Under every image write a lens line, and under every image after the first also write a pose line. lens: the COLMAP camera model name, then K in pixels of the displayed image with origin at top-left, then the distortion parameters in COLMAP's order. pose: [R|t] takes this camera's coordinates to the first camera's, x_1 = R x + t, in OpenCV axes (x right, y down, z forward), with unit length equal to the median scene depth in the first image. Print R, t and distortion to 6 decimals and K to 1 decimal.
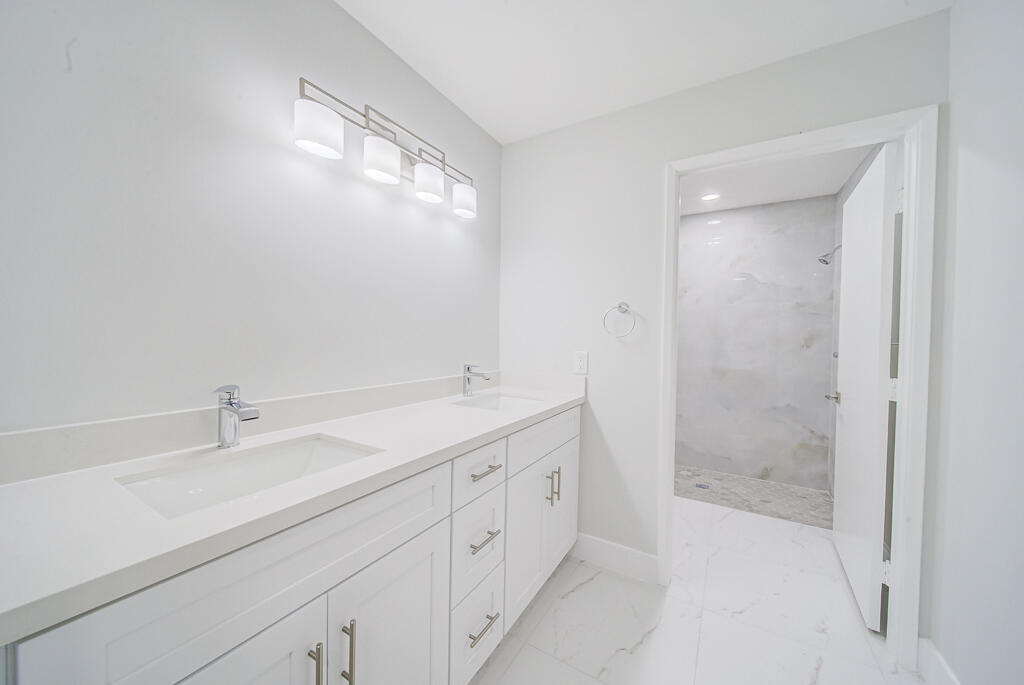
lens RADIAL K [[359.9, 0, 515.0], [0, 359.9, 341.8], [0, 0, 1]] dist [-0.001023, -0.000316]
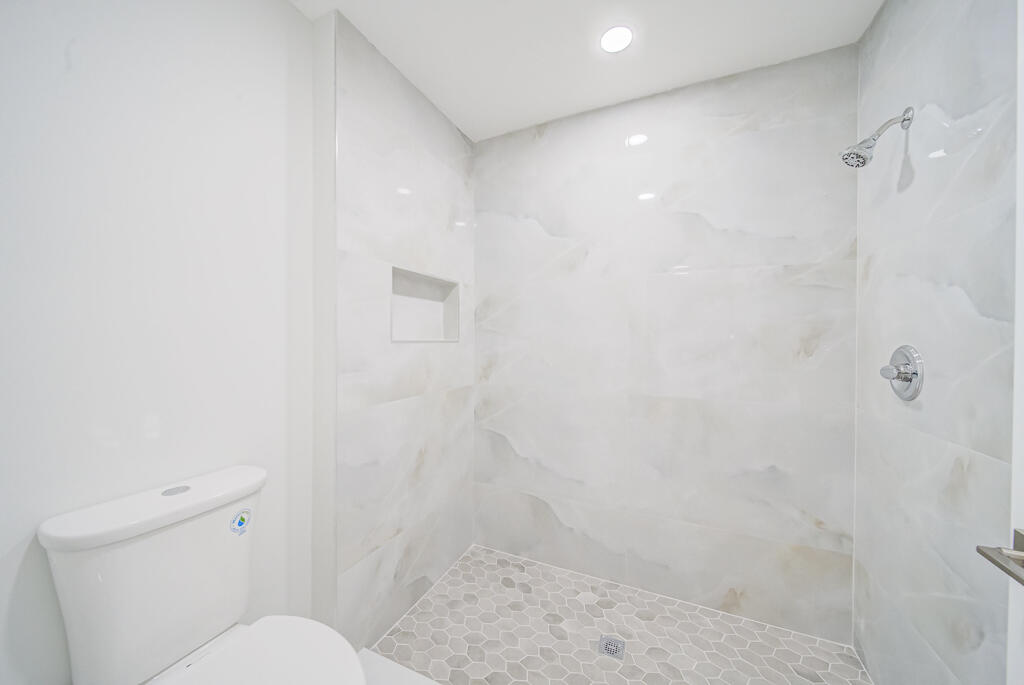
lens RADIAL K [[359.9, 0, 515.0], [0, 359.9, 341.8], [0, 0, 1]] dist [-0.001023, -0.000316]
pose [[0.992580, -0.012942, 0.120903, 0.346467], [0.013900, 0.999878, -0.007085, -0.003703], [-0.120797, 0.008713, 0.992639, 0.547298]]
